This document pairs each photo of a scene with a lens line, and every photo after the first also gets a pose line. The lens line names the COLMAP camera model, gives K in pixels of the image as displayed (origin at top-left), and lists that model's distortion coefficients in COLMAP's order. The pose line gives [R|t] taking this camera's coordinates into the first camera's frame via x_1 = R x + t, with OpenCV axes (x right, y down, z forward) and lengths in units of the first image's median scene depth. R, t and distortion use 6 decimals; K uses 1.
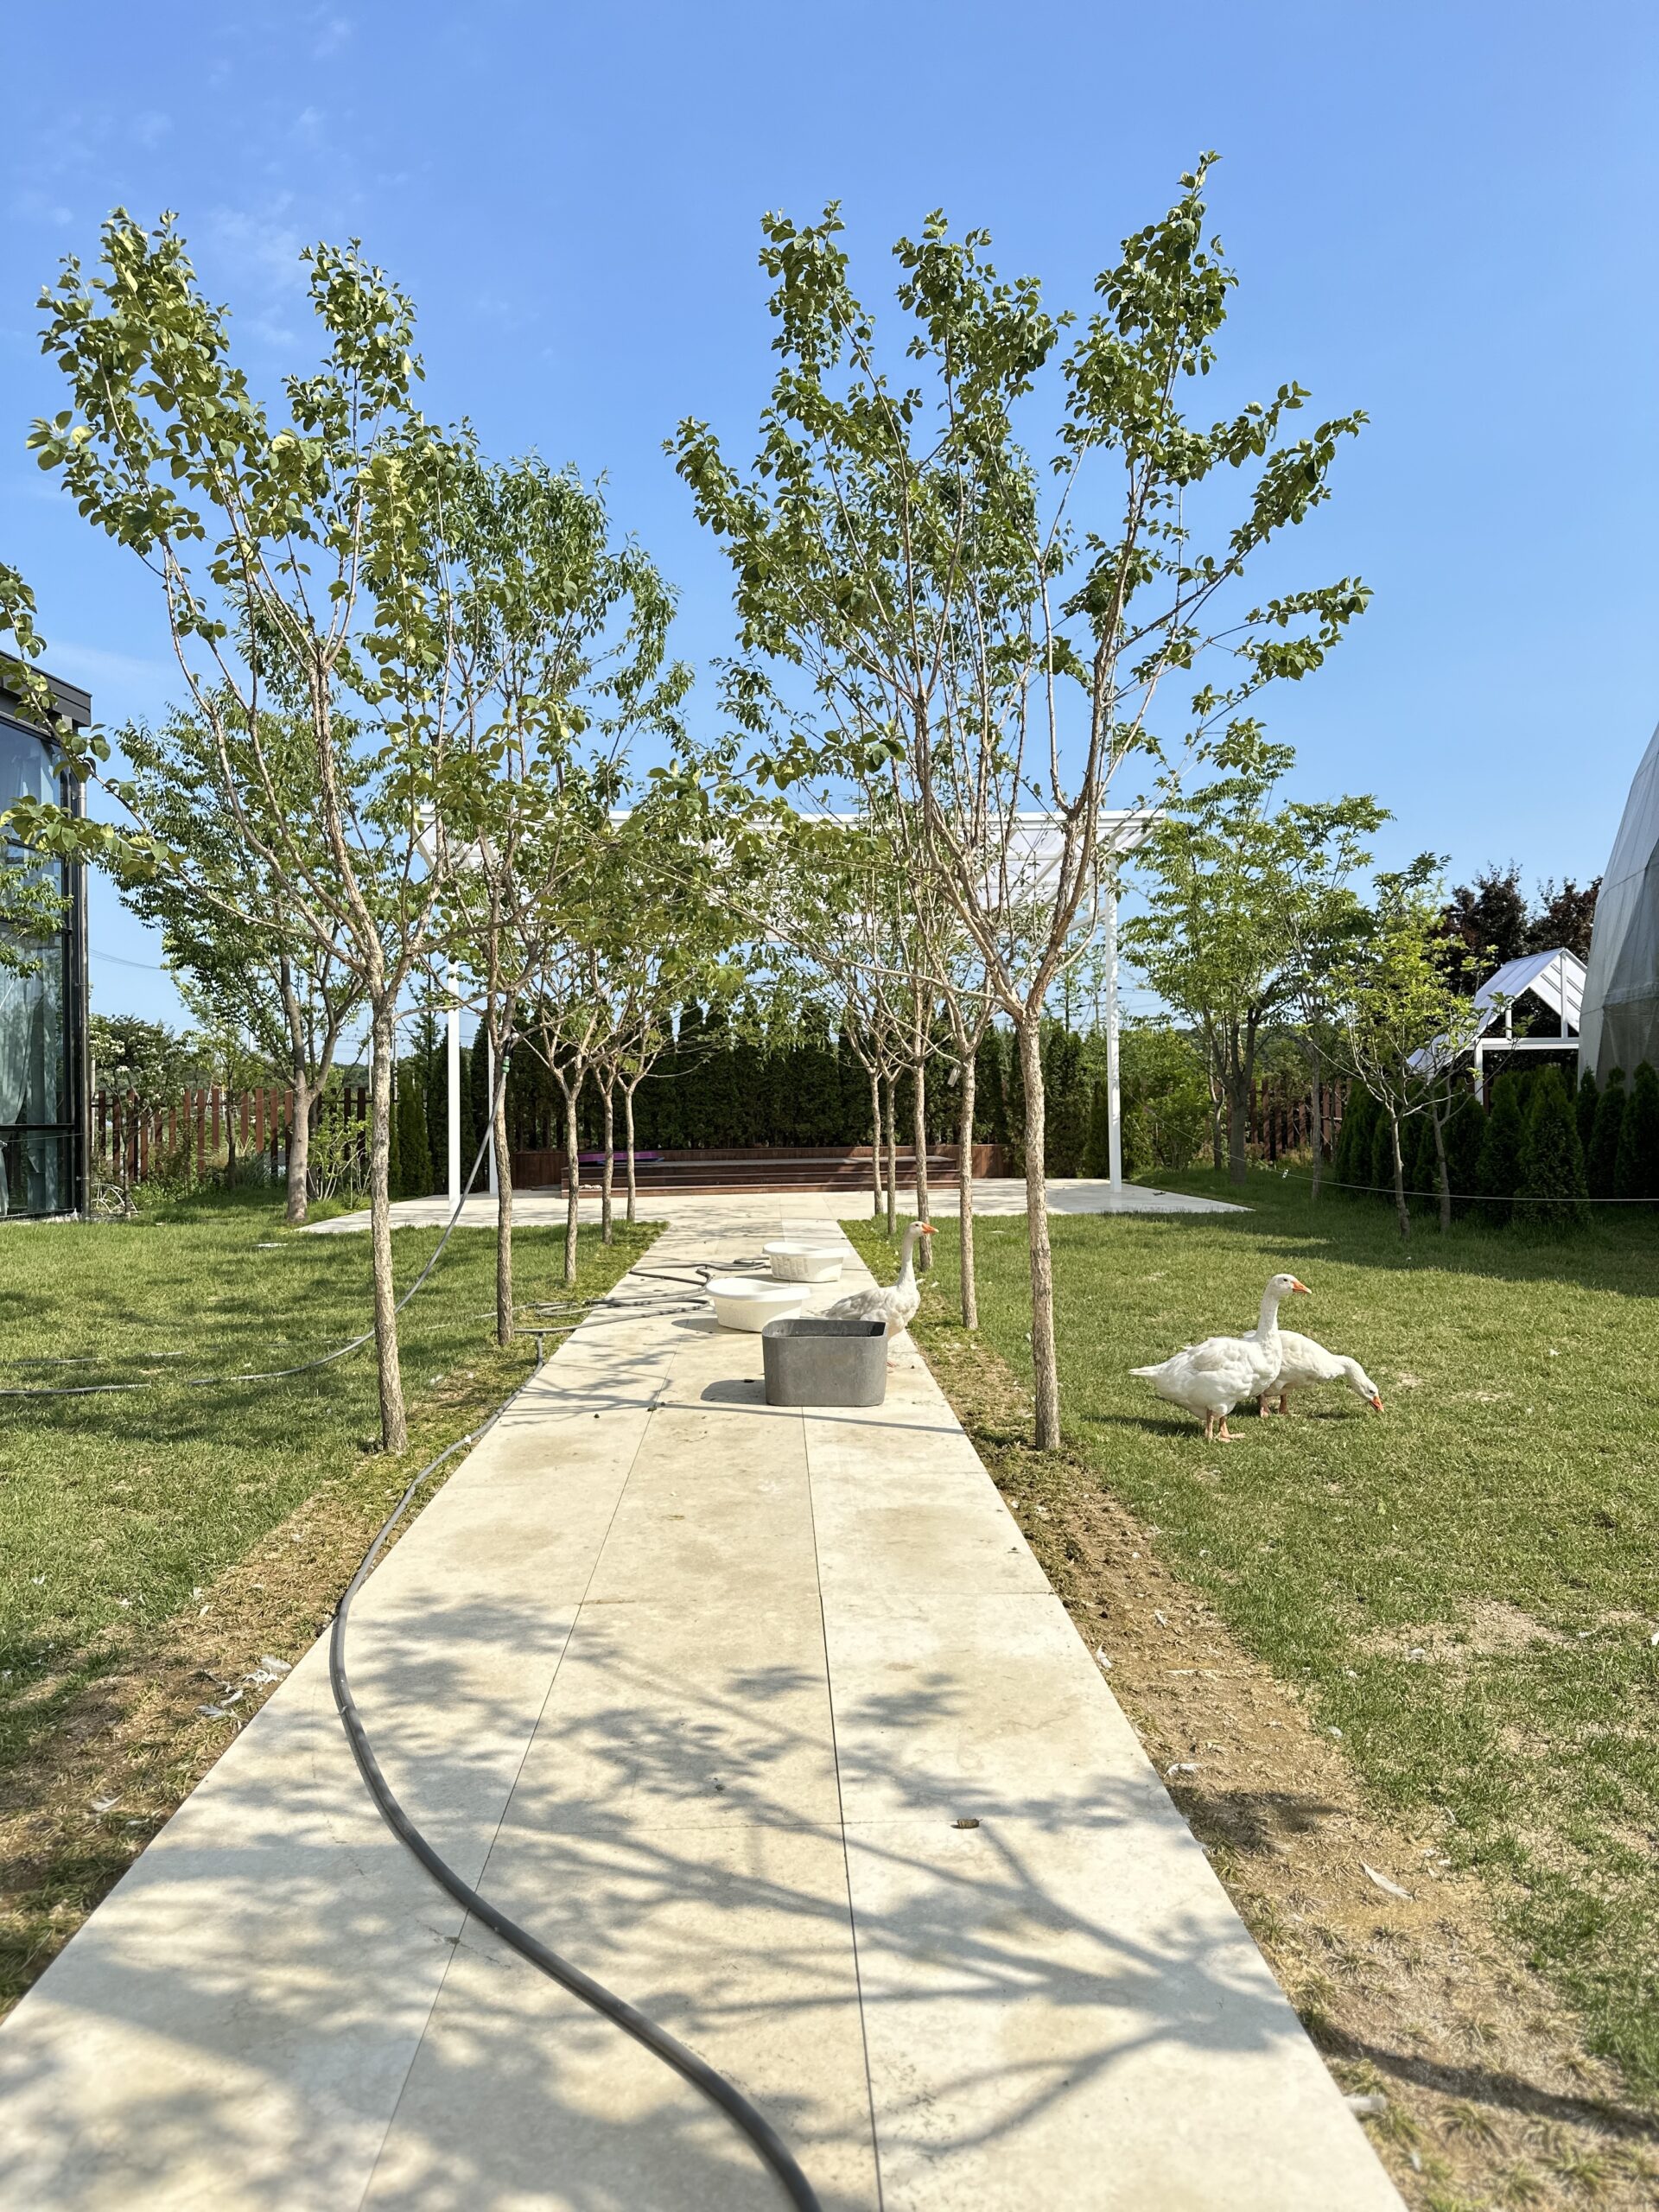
lens RADIAL K [[1521.6, 0, 829.5], [0, 1521.6, 1106.0], [0, 0, 1]] dist [0.017189, -0.002621]
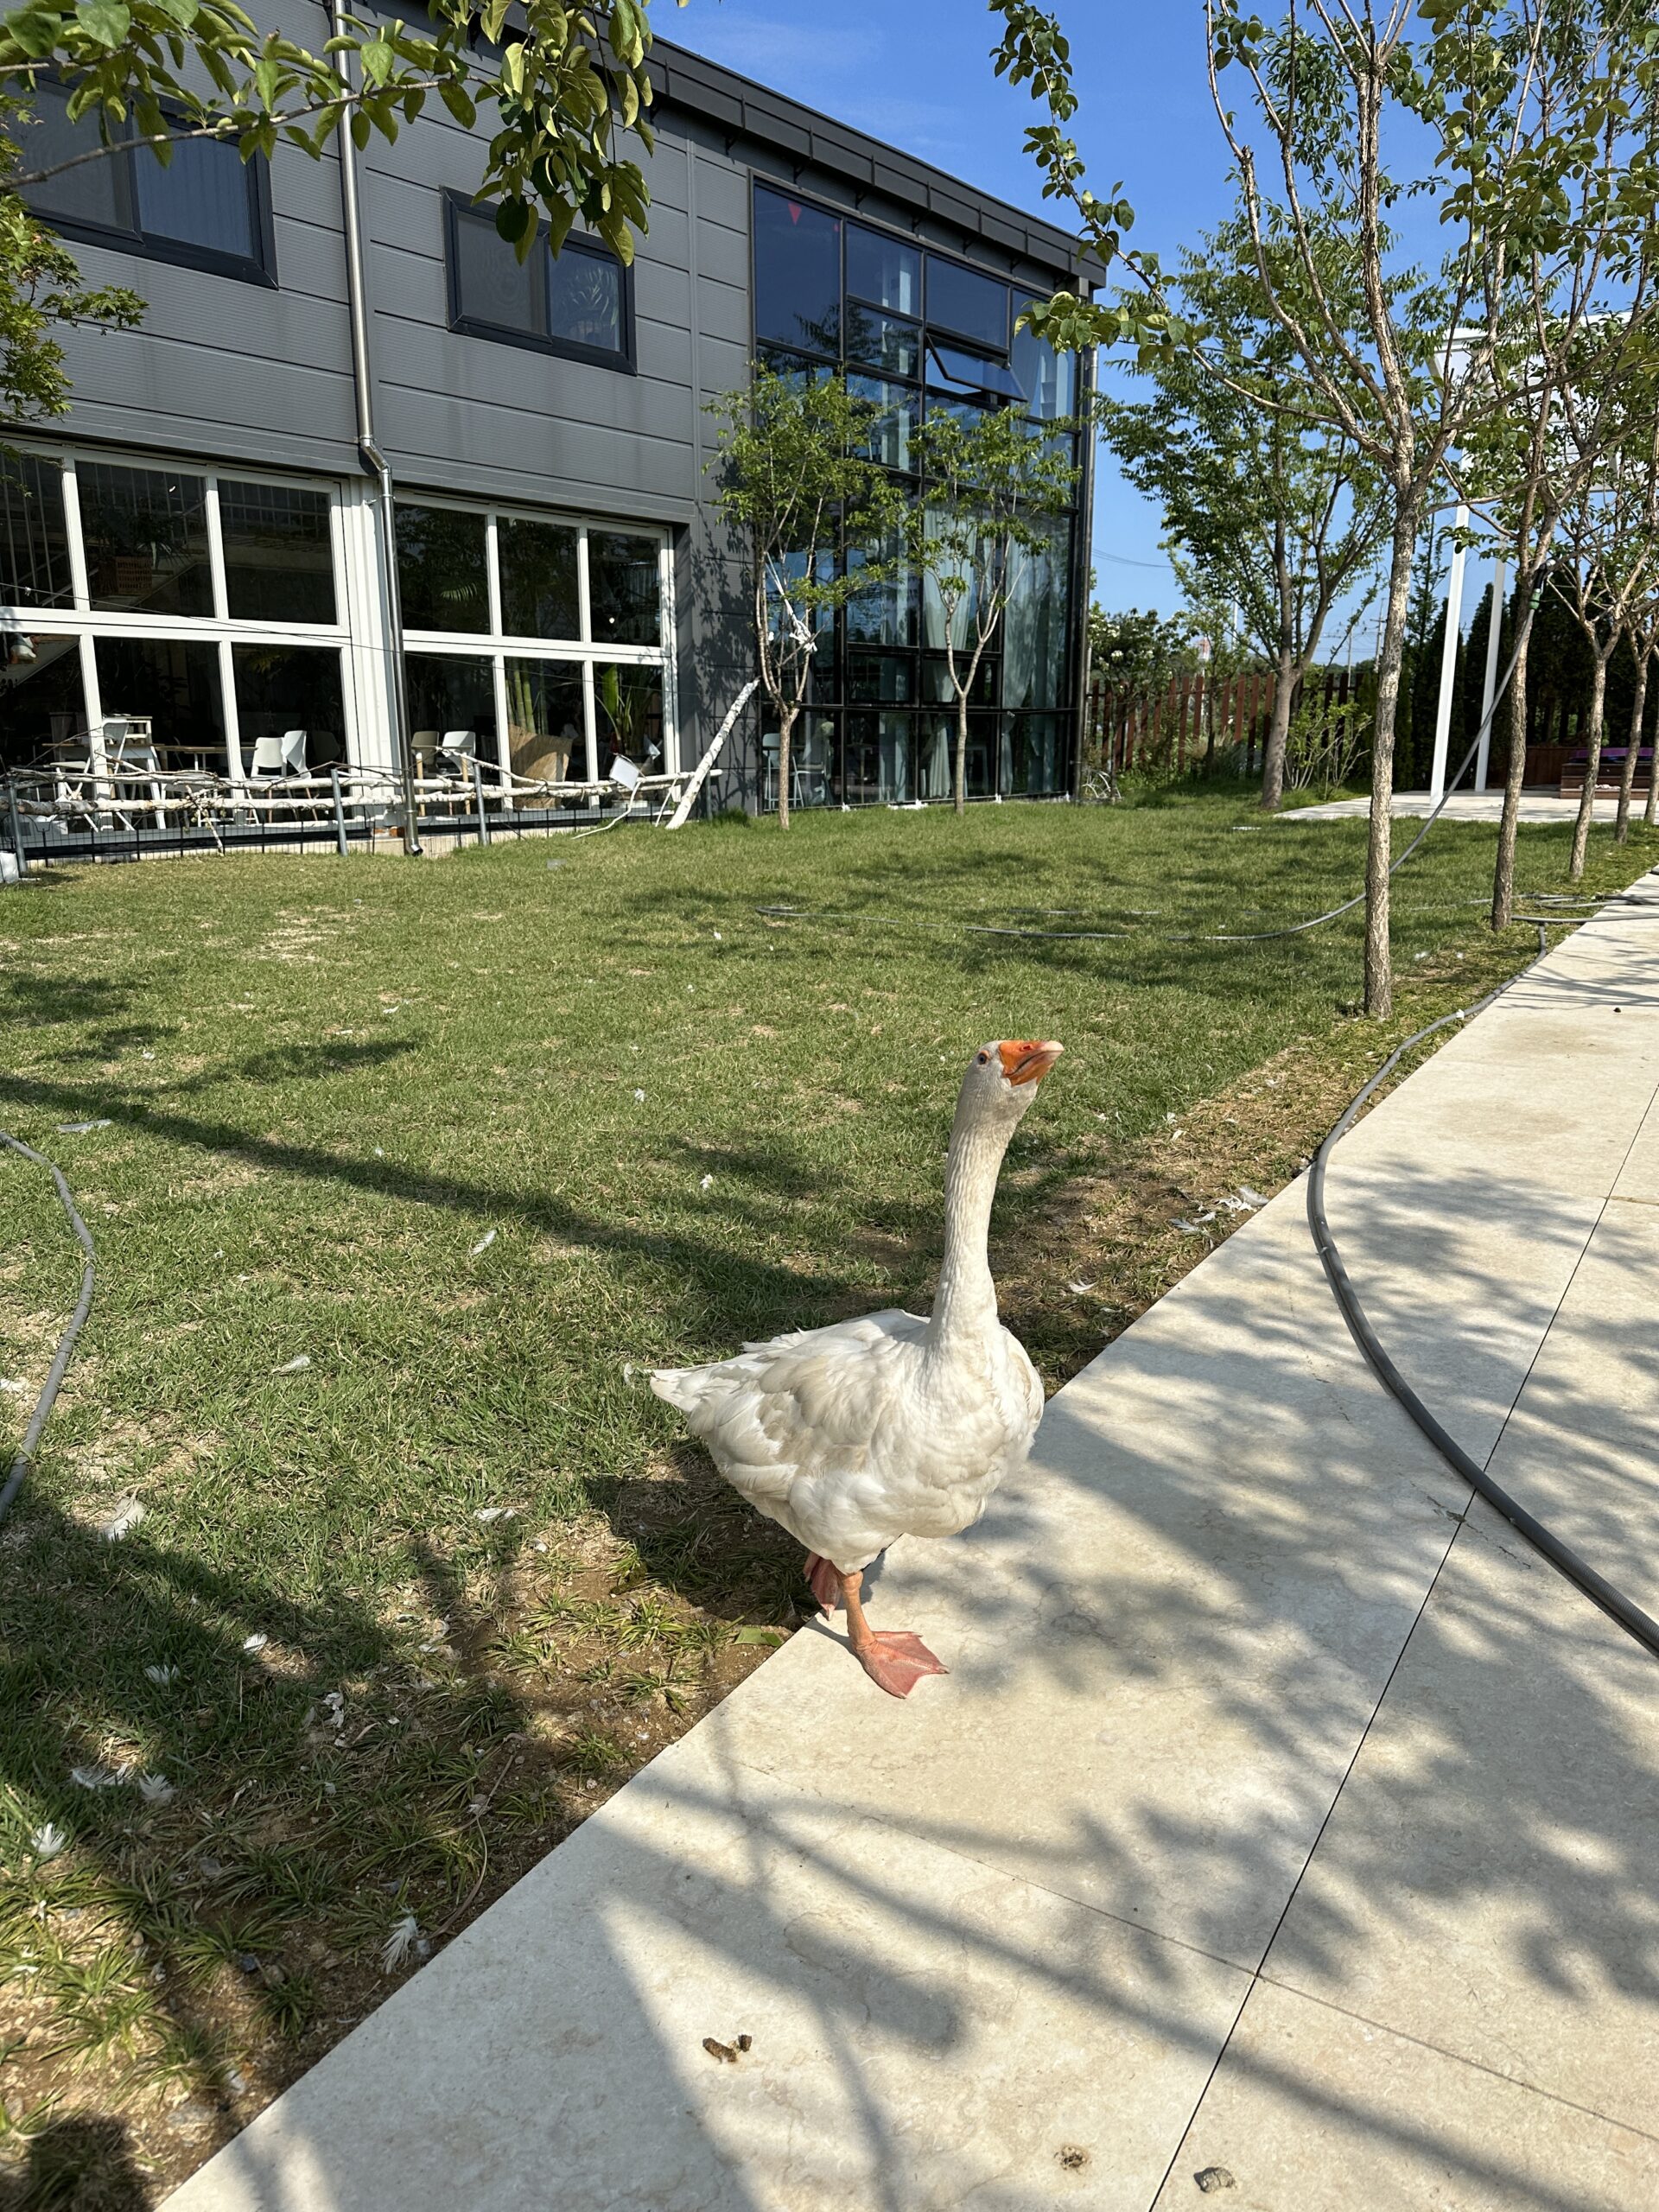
lens RADIAL K [[1538.4, 0, 829.5], [0, 1538.4, 1106.0], [0, 0, 1]] dist [-0.065708, -0.002891]
pose [[0.819459, 0.158346, -0.550829, -0.045158], [-0.014699, 0.966567, 0.255991, 0.052462], [0.572949, -0.201678, 0.794390, 0.083675]]
